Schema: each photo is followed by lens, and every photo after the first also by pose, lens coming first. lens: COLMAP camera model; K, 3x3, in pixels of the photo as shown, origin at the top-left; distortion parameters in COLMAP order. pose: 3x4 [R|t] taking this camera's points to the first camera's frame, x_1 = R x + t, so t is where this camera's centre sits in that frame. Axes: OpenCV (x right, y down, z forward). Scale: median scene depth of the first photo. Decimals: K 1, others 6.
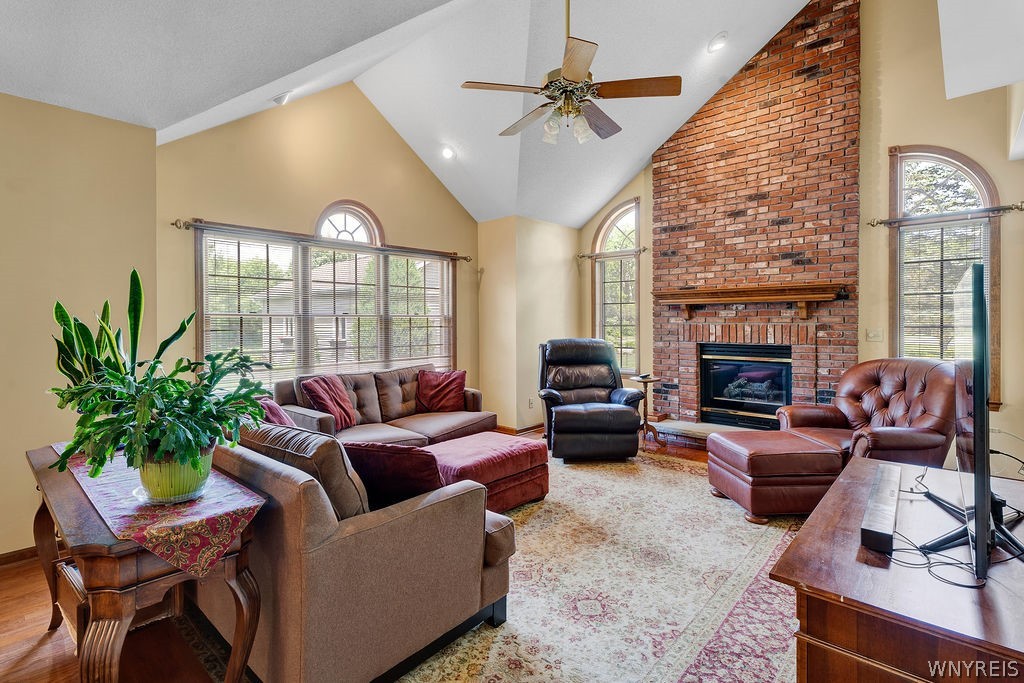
lens RADIAL K [[469.2, 0, 518.0], [0, 469.2, 326.3], [0, 0, 1]] dist [0.009068, 0.002354]
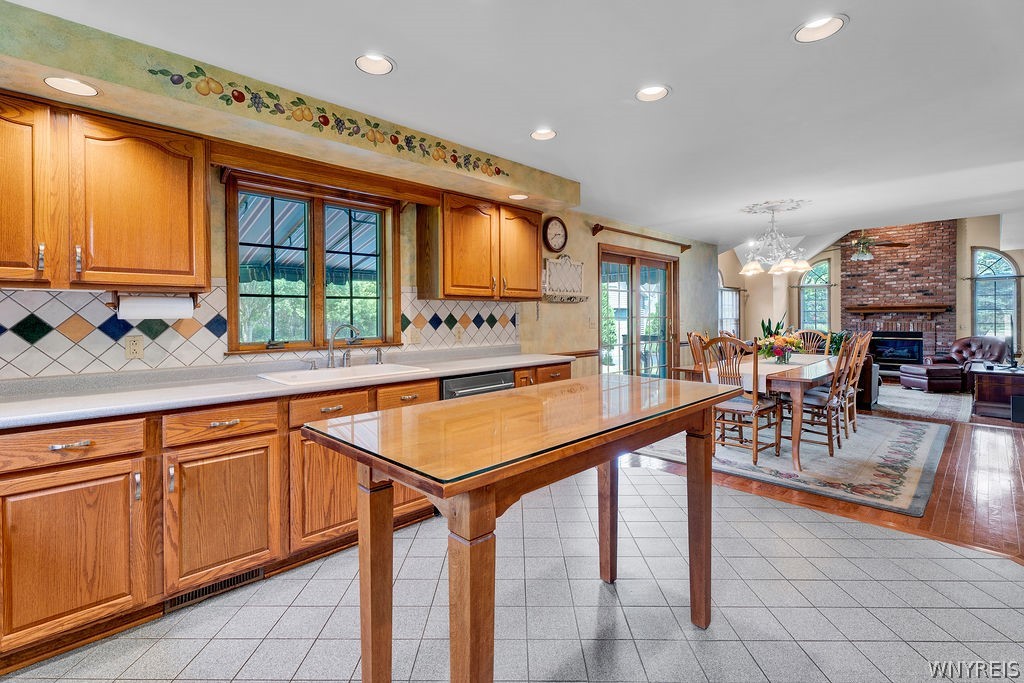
lens RADIAL K [[469.2, 0, 509.0], [0, 469.2, 321.4], [0, 0, 1]] dist [0.009068, 0.002354]
pose [[0.999121, -0.003083, -0.041817, -1.212652], [0.002979, 0.999992, -0.002559, -0.008691], [0.041824, 0.002432, 0.999122, -1.245072]]
